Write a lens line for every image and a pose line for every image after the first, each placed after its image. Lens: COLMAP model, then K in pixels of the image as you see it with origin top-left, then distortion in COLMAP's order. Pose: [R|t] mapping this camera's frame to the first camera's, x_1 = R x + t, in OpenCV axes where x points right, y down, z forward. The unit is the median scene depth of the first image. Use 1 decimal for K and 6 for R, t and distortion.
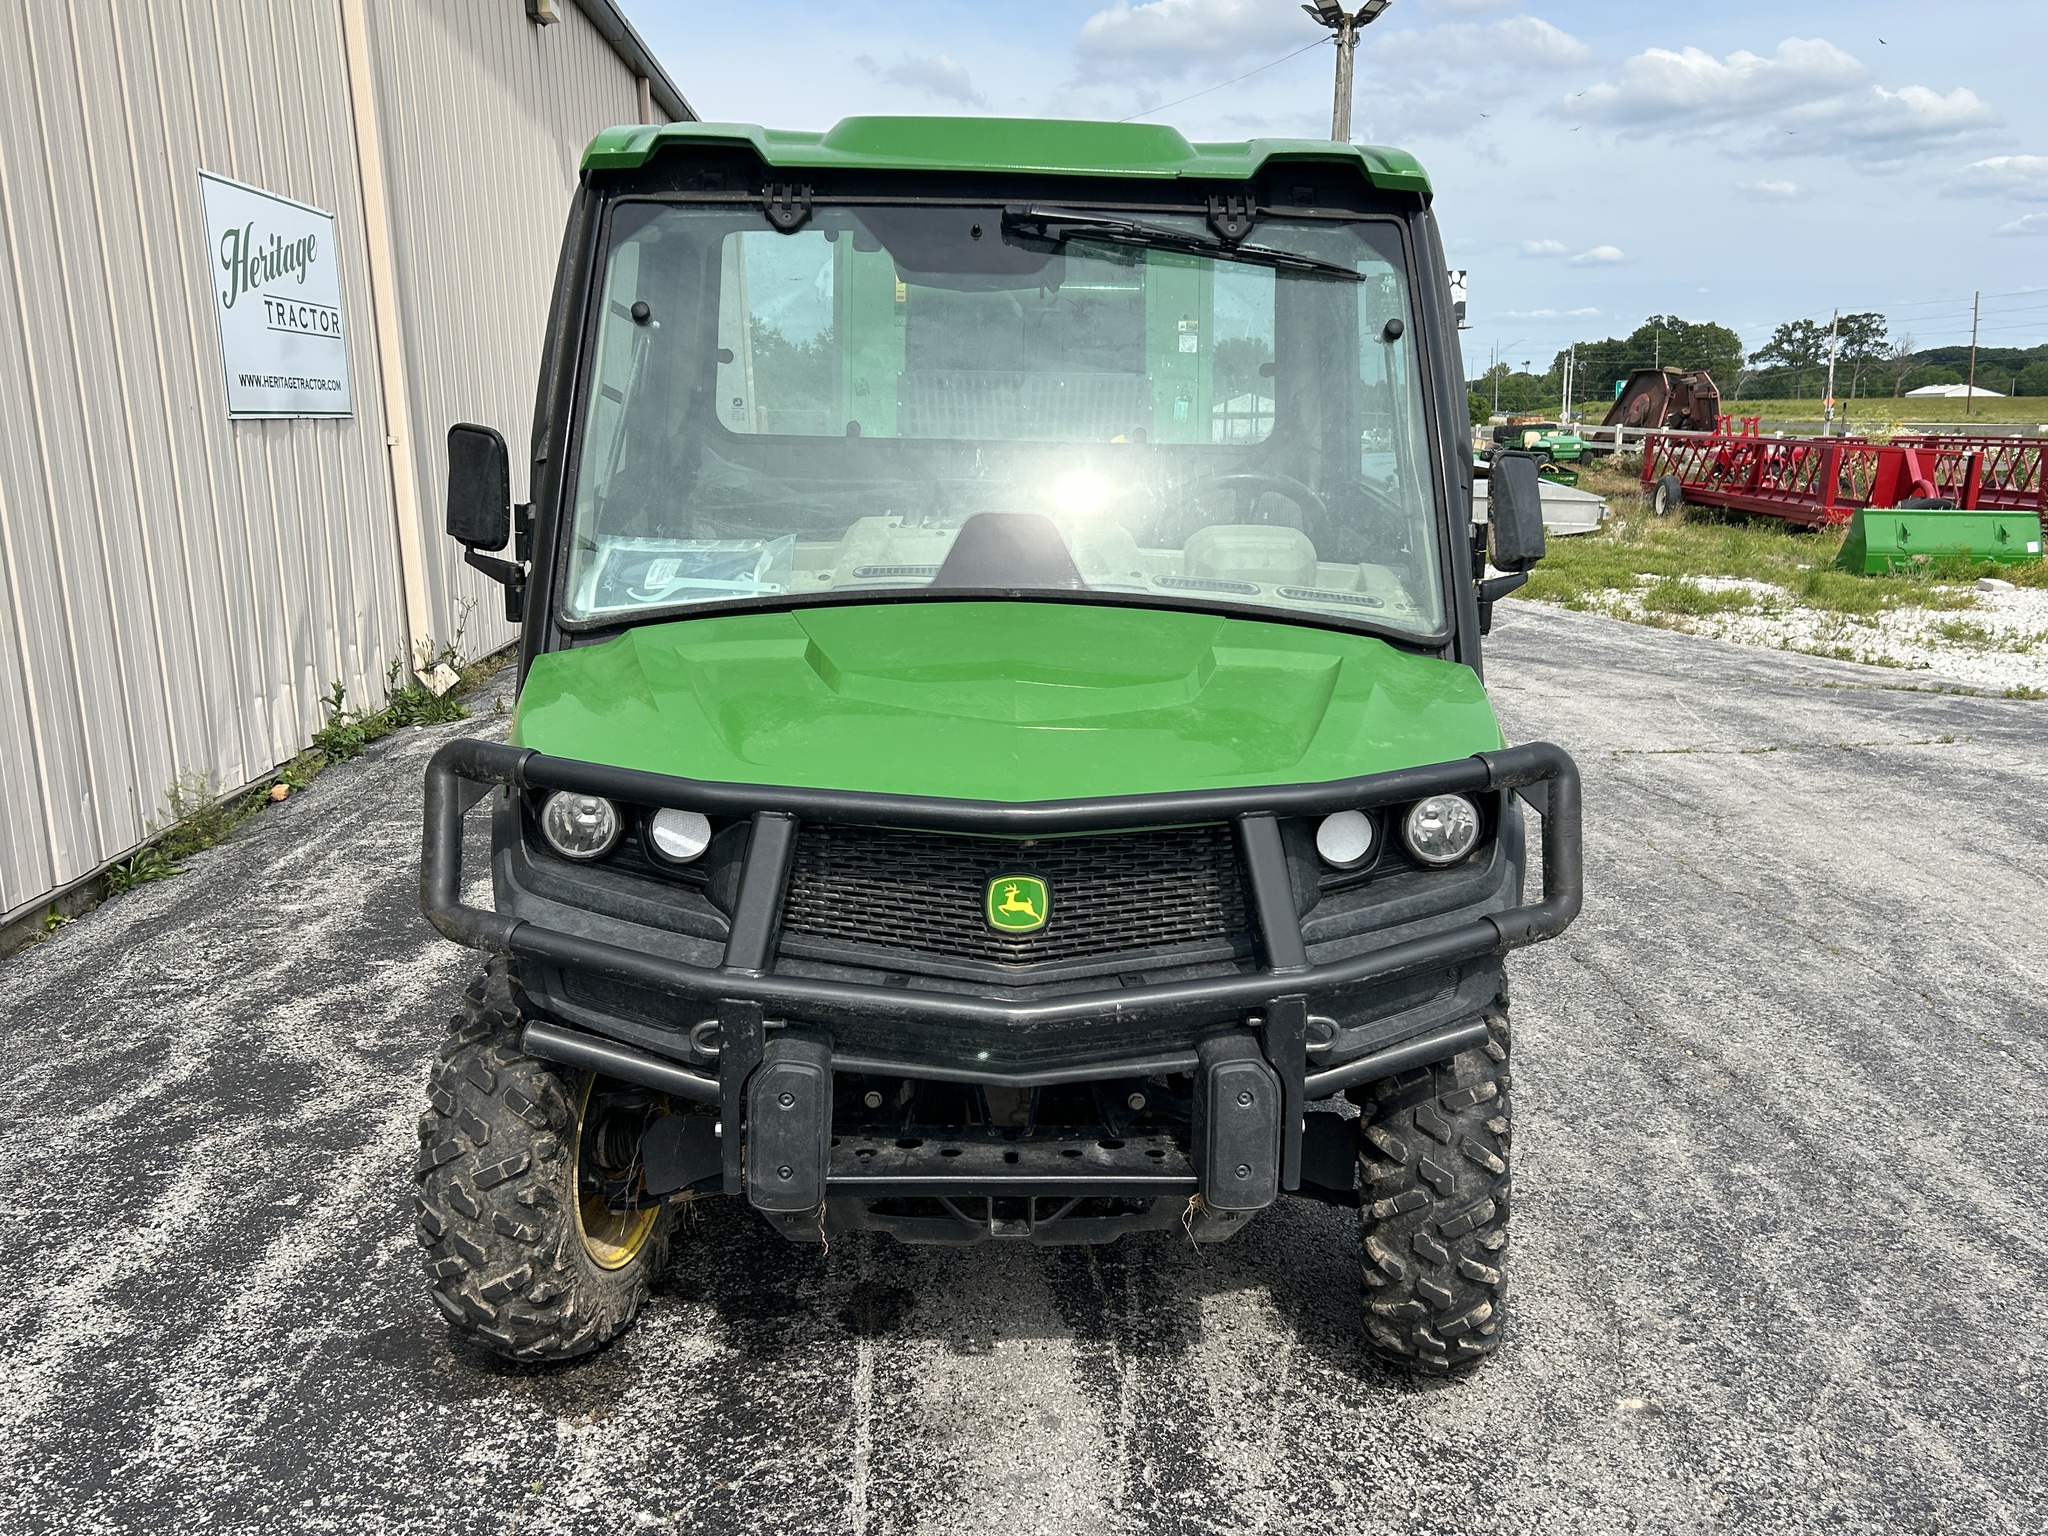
lens RADIAL K [[1782.2, 0, 1023.0], [0, 1782.2, 764.1], [0, 0, 1]] dist [0.024549, -0.002814]
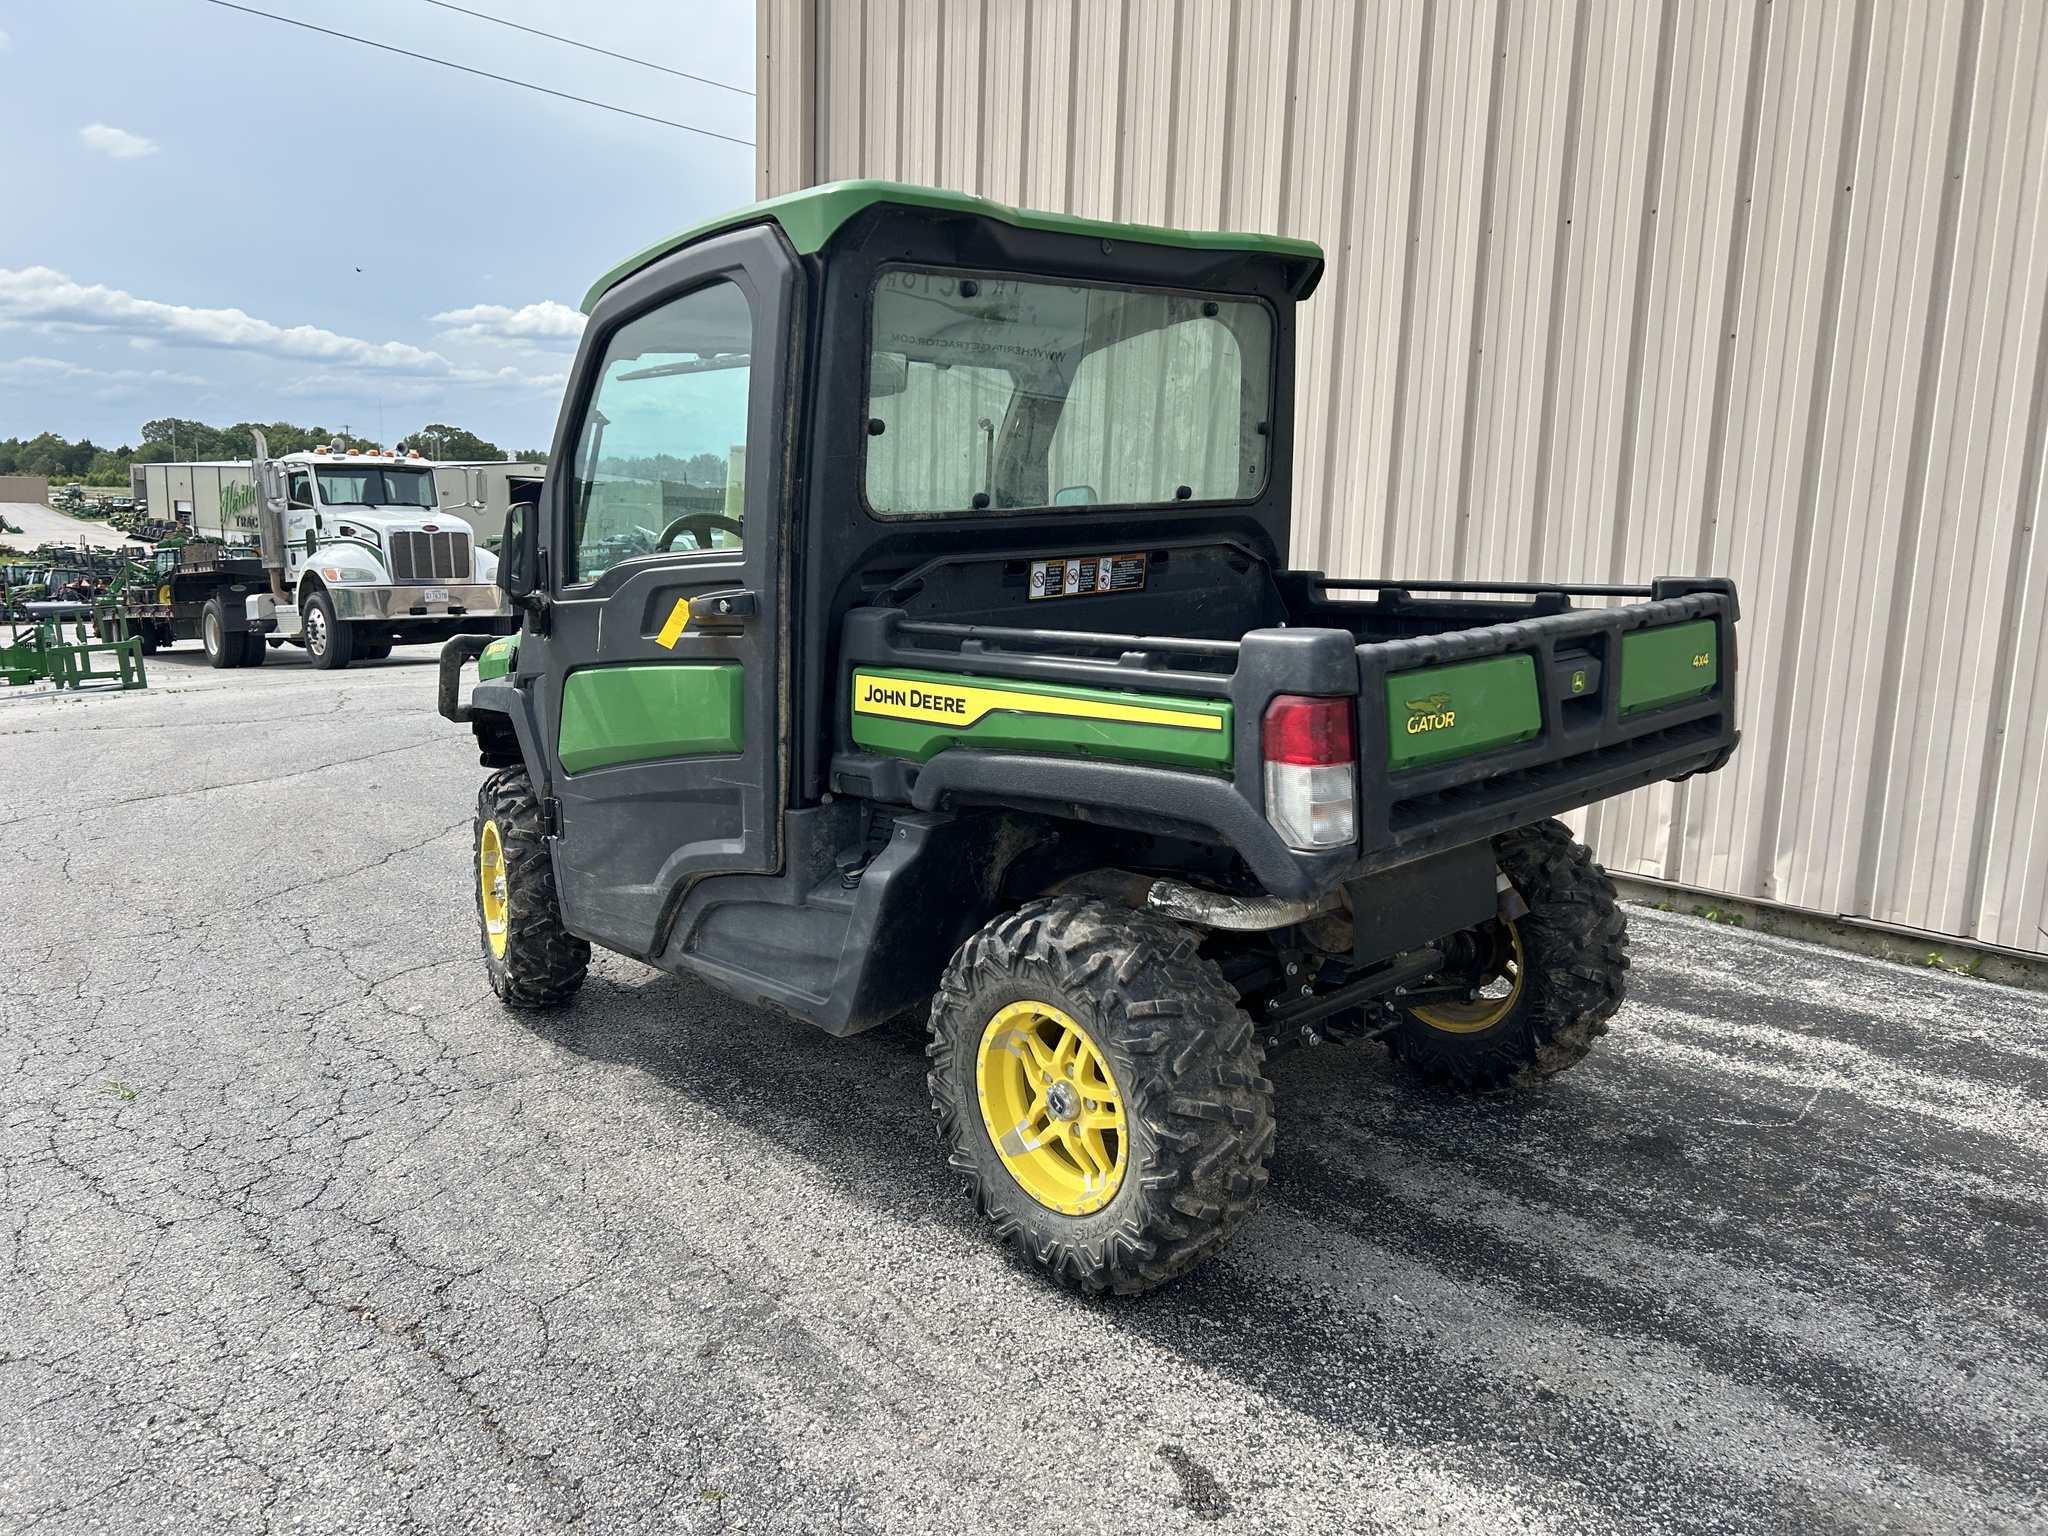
lens RADIAL K [[1538.3, 0, 1026.7], [0, 1538.3, 768.4], [0, 0, 1]] dist [0.037634, -0.037706]
pose [[-0.753417, 0.116941, -0.647060, 0.760407], [-0.132679, 0.936780, 0.323789, -0.416122], [0.644017, 0.329799, -0.690271, 2.122346]]
